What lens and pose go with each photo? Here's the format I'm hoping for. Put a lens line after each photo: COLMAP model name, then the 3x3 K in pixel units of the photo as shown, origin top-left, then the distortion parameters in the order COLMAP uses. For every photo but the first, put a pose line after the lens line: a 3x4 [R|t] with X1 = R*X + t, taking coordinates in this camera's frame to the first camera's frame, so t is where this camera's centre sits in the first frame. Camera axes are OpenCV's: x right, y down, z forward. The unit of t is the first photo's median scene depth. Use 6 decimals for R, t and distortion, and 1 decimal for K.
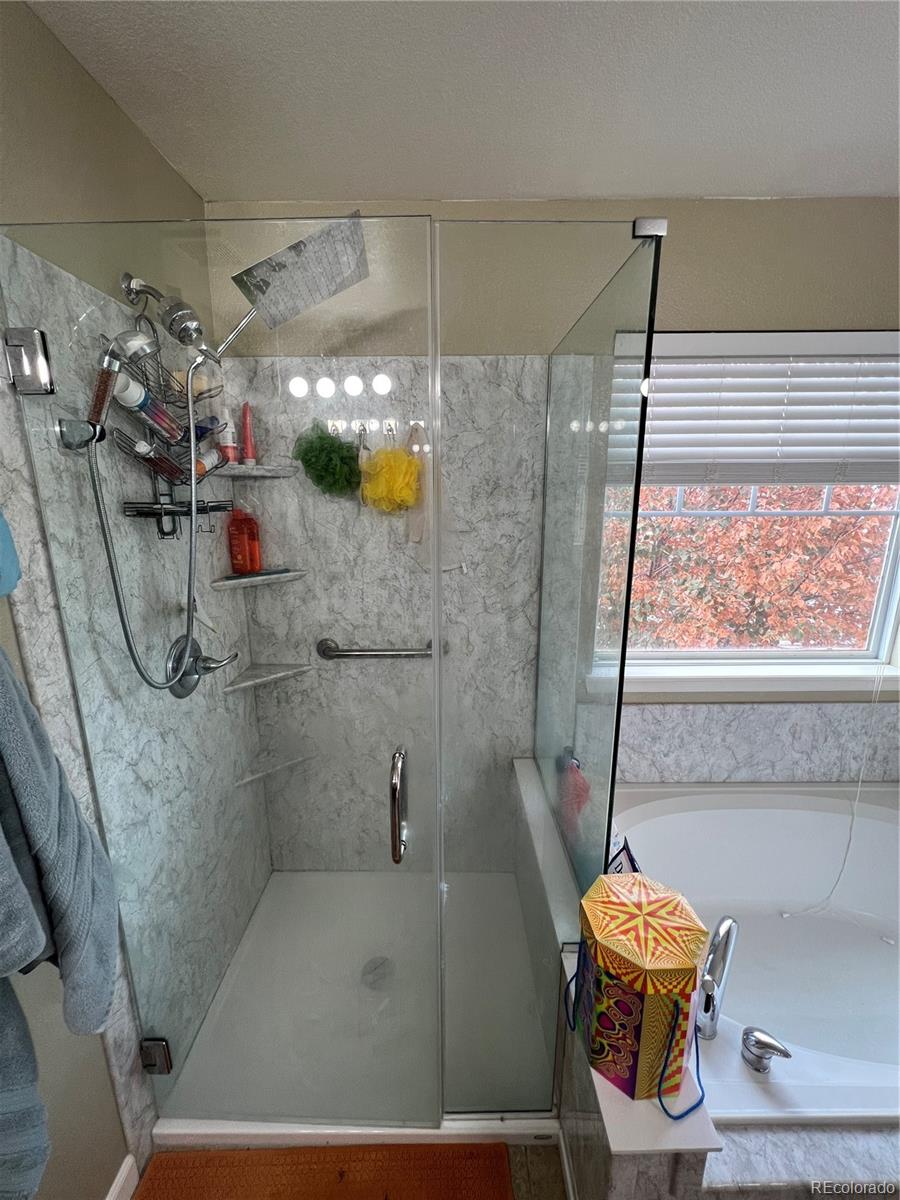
lens RADIAL K [[481.3, 0, 448.4], [0, 481.3, 600.5], [0, 0, 1]] dist [0.000964, 0.000379]
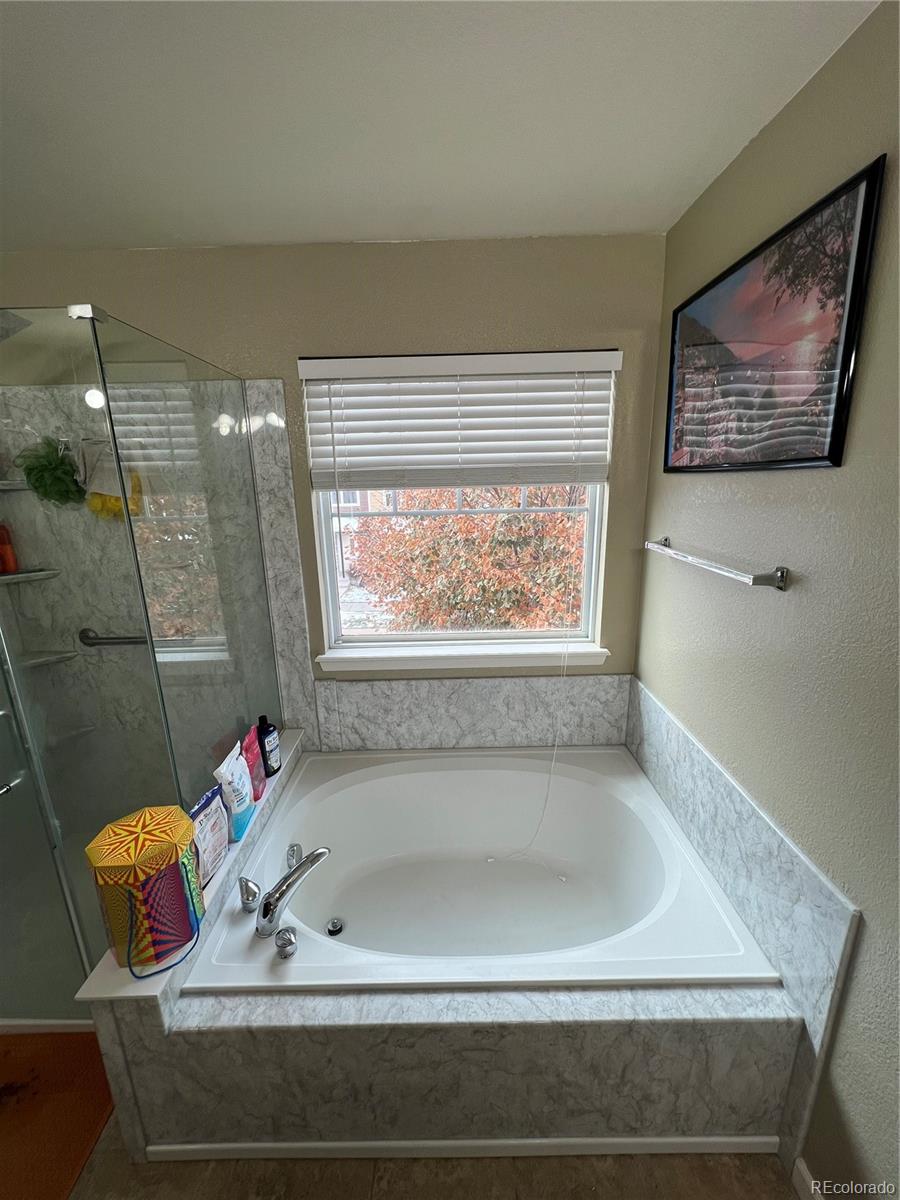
lens RADIAL K [[481.3, 0, 449.7], [0, 481.3, 600.2], [0, 0, 1]] dist [0.000964, 0.000379]
pose [[0.999813, -0.017745, -0.007737, 0.622285], [0.017898, 0.999636, 0.020202, 0.004409], [0.007375, -0.020337, 0.999766, -0.143477]]
